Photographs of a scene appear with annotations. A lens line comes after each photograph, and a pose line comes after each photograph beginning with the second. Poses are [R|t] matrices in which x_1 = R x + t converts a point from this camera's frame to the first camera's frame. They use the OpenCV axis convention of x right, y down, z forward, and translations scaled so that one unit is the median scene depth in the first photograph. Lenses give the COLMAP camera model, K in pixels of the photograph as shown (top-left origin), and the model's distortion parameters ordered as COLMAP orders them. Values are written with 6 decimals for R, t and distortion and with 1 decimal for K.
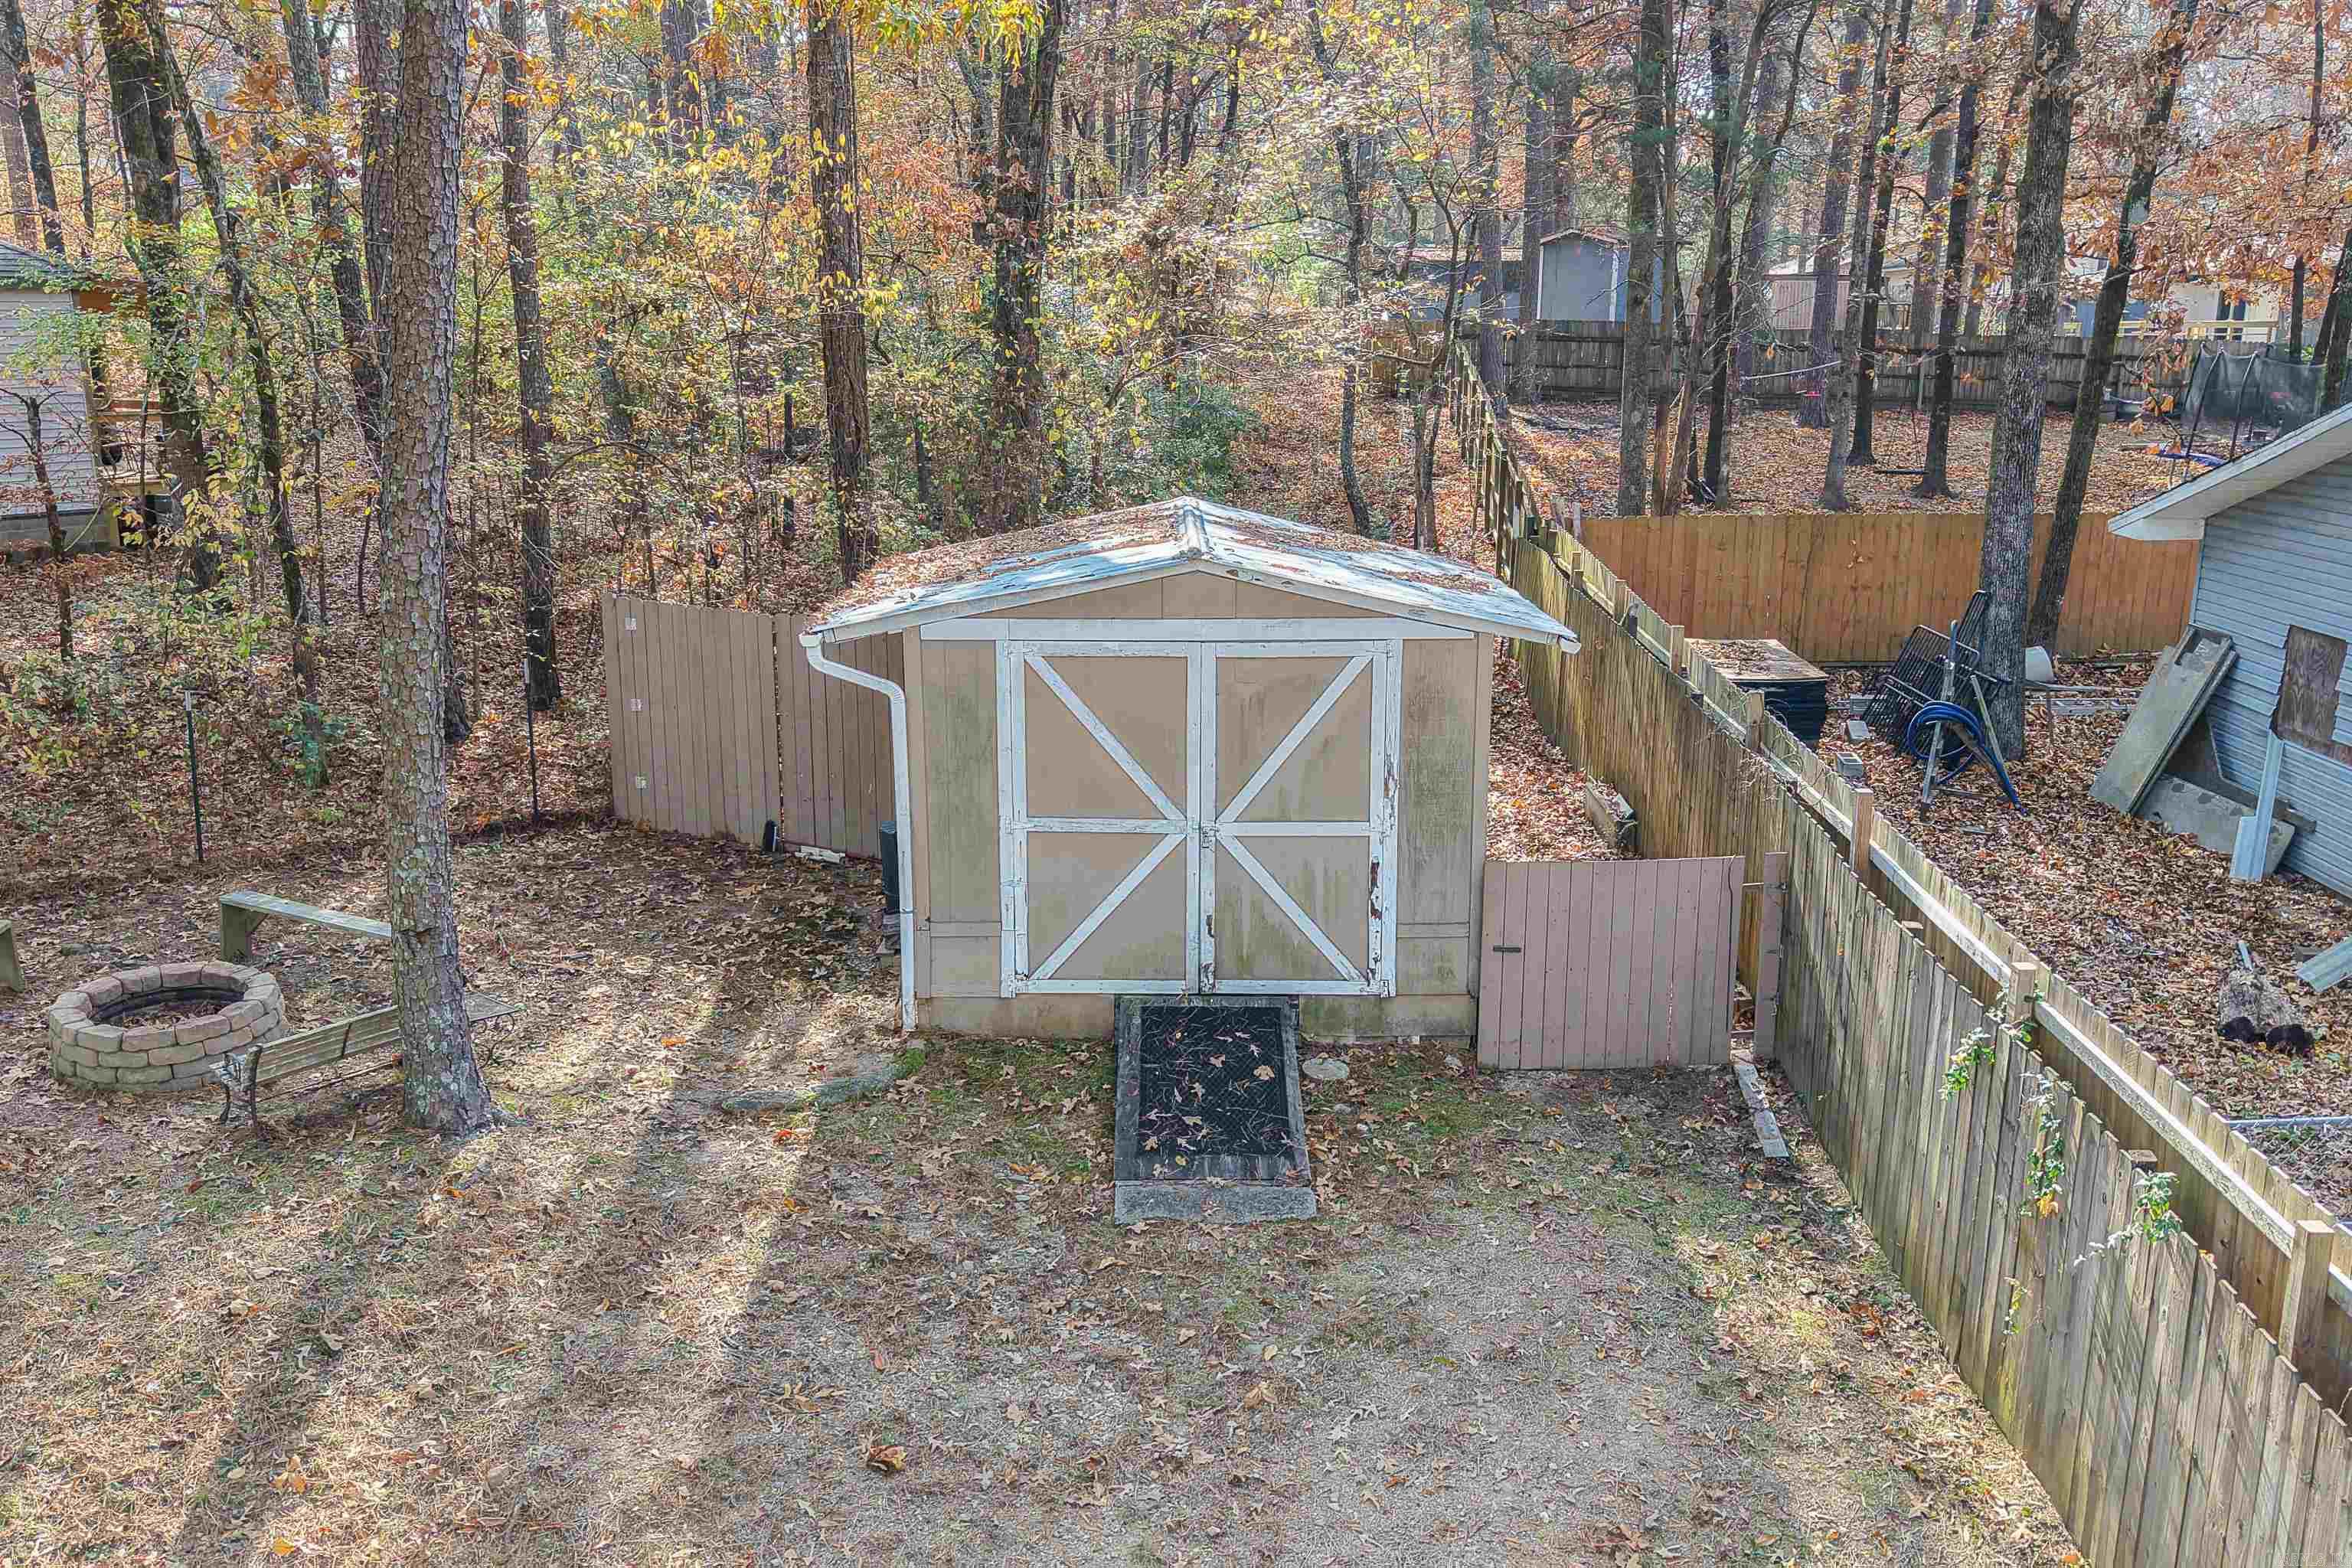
lens RADIAL K [[1904.1, 0, 1176.0], [0, 1904.1, 784.0], [0, 0, 1]] dist [0.010351, -0.005720]
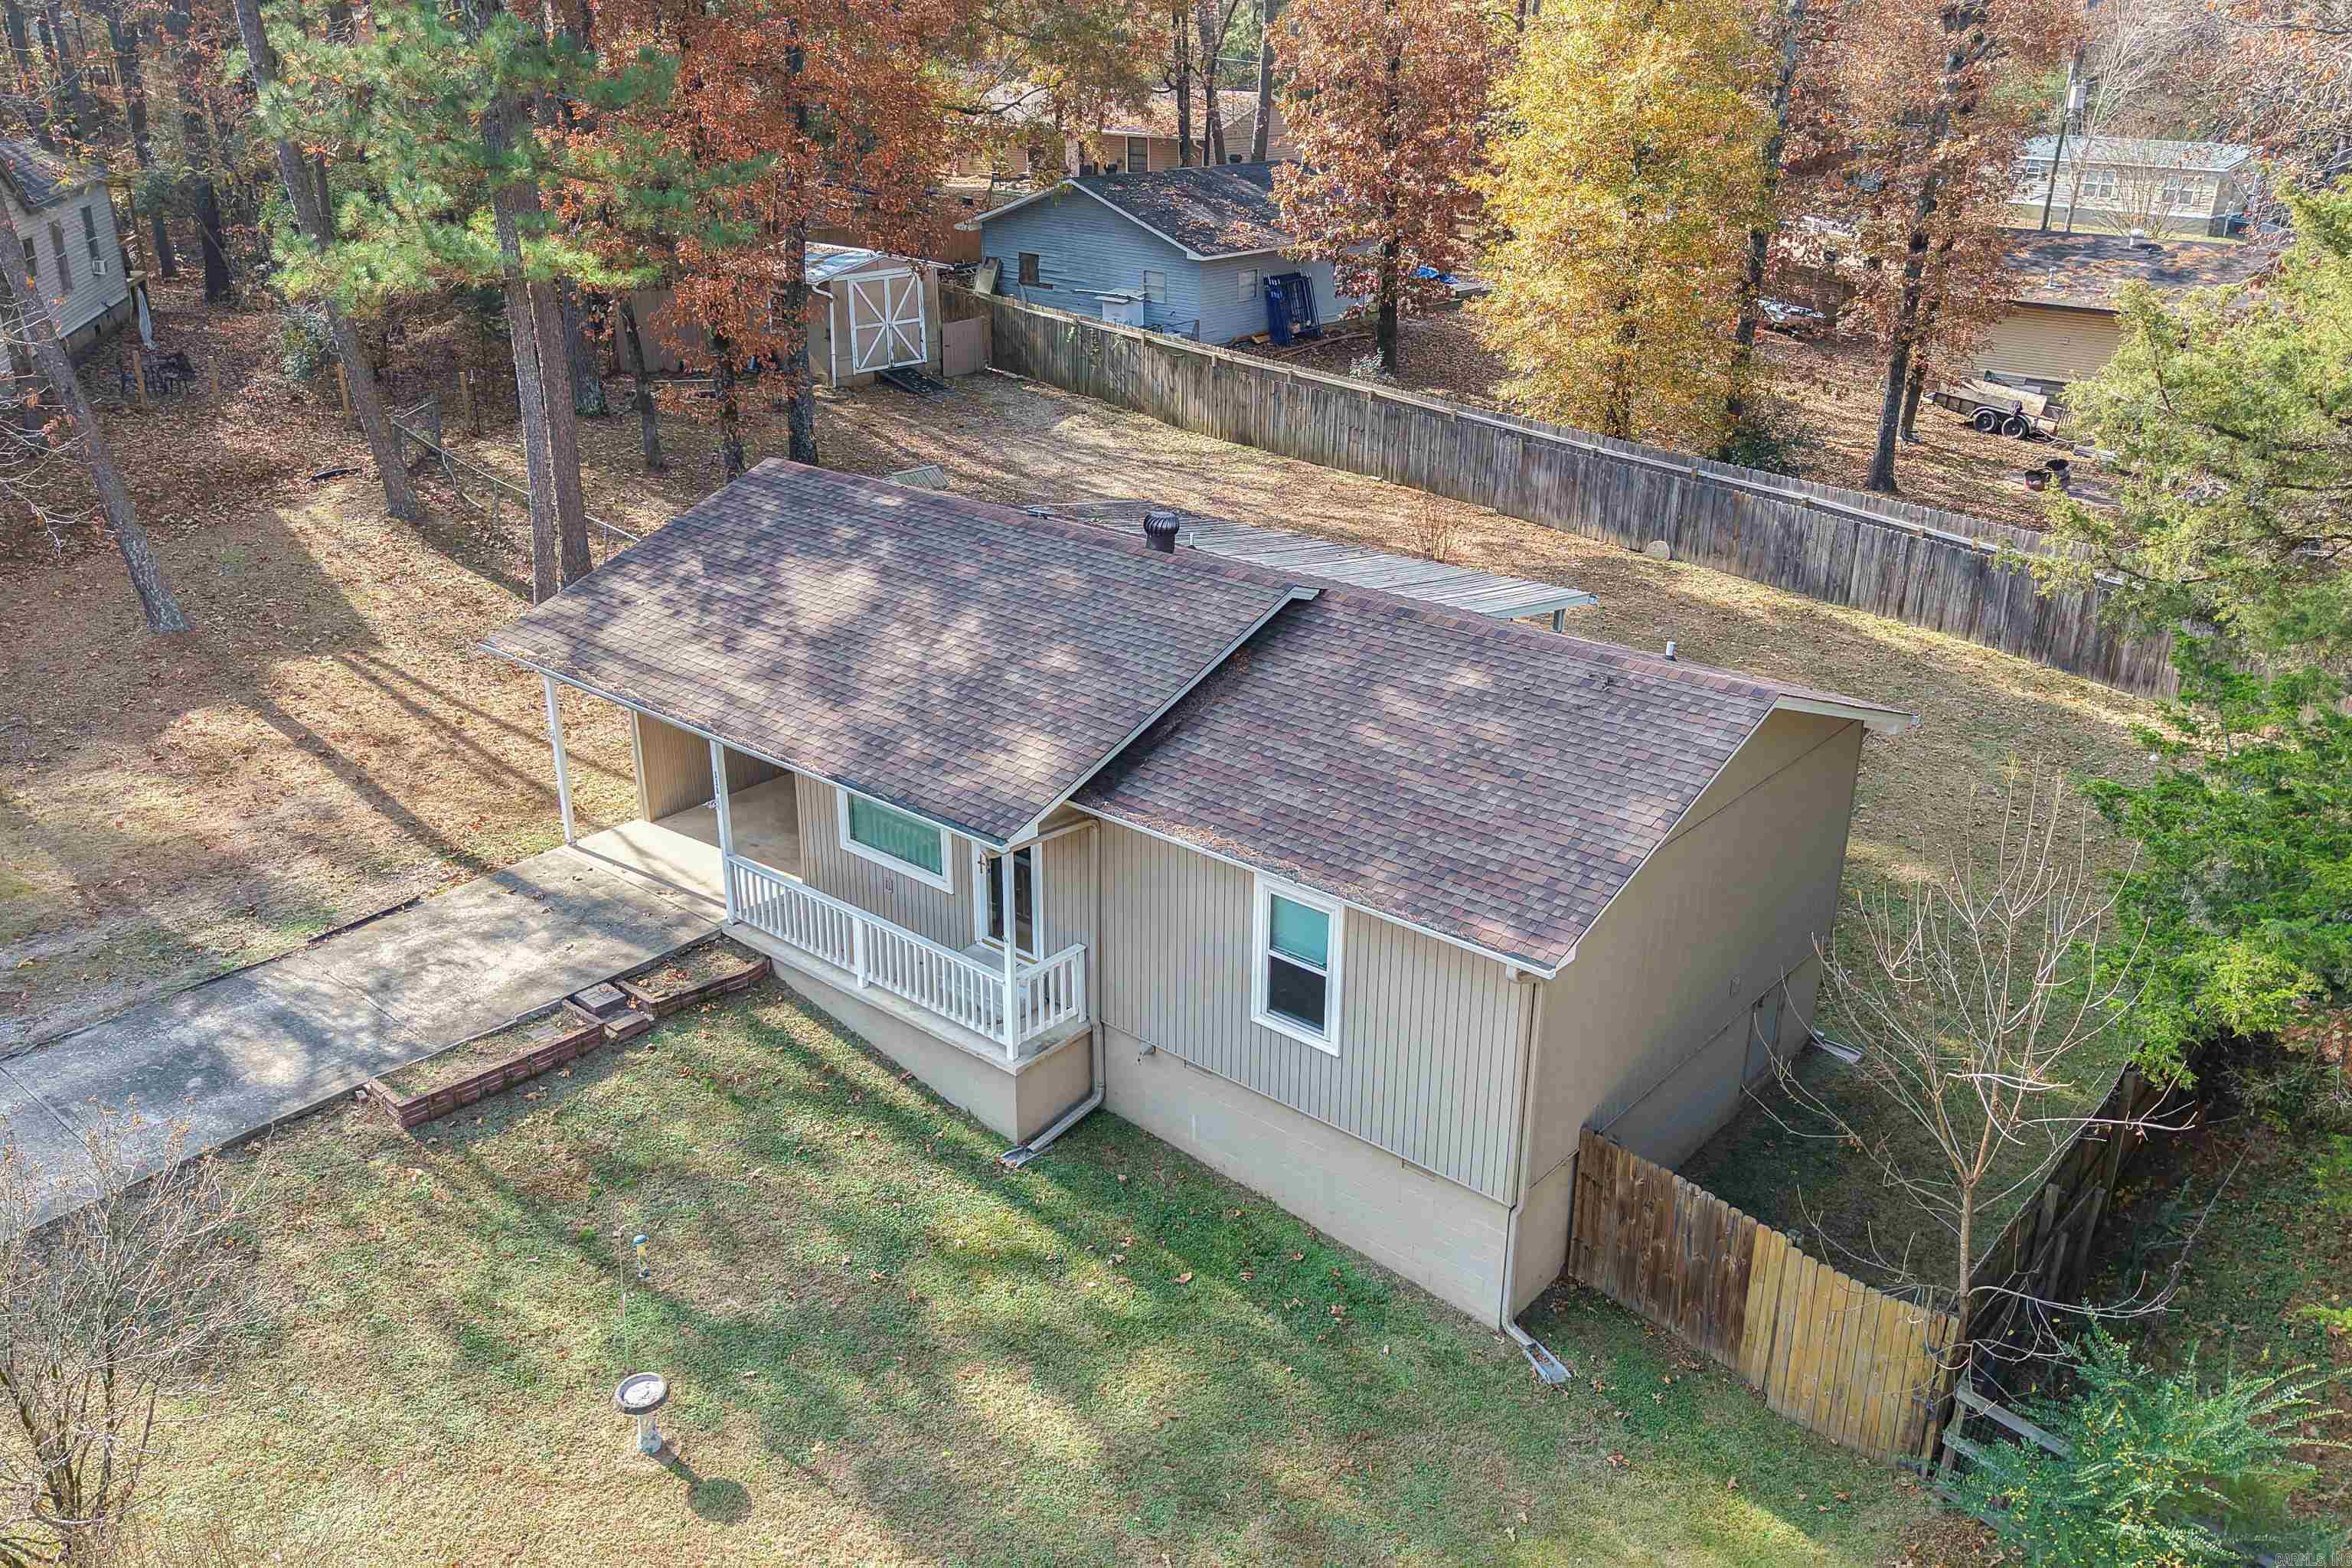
lens RADIAL K [[1904.1, 0, 1176.0], [0, 1904.1, 784.0], [0, 0, 1]] dist [0.010351, -0.005720]
pose [[0.661882, -0.280886, 0.694993, -2.684859], [0.185160, 0.959674, 0.211520, 0.218793], [-0.726380, -0.011317, 0.687200, -2.258084]]
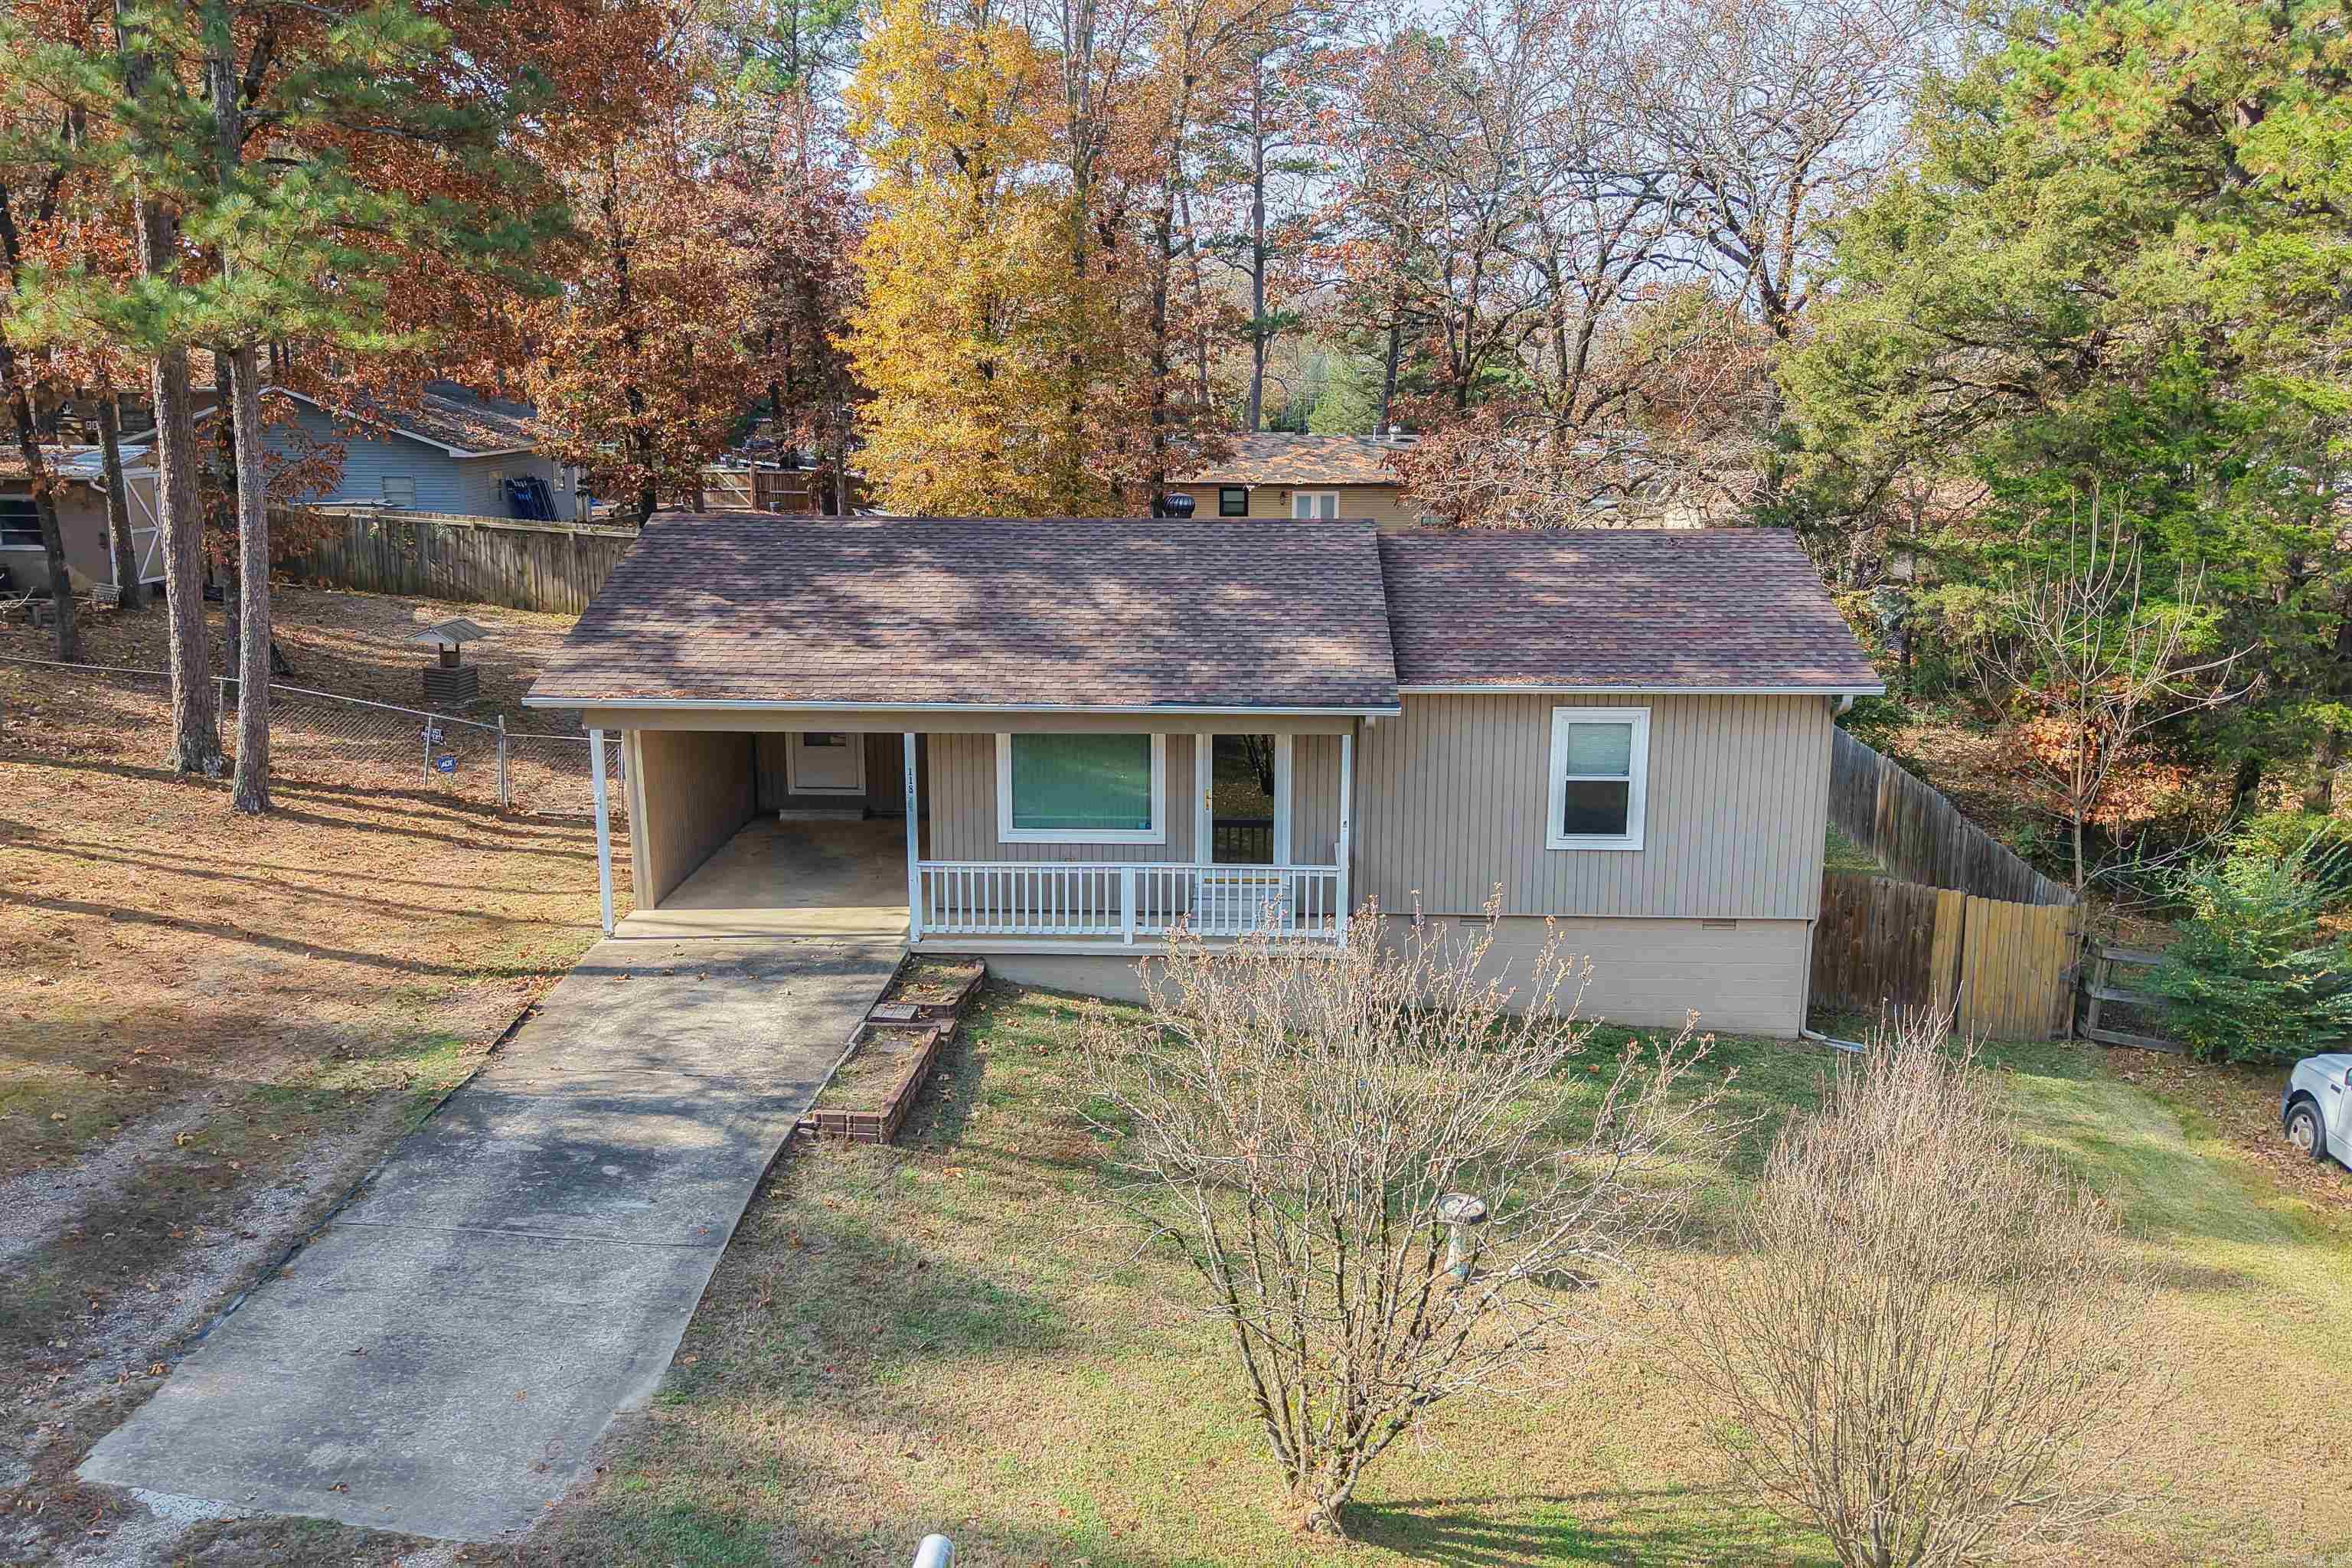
lens RADIAL K [[1904.1, 0, 1176.0], [0, 1904.1, 784.0], [0, 0, 1]] dist [0.010351, -0.005720]
pose [[0.051619, -0.216434, 0.974932, -3.439436], [0.250356, 0.947864, 0.197170, 0.246433], [-0.966777, 0.233902, 0.103114, -0.985754]]
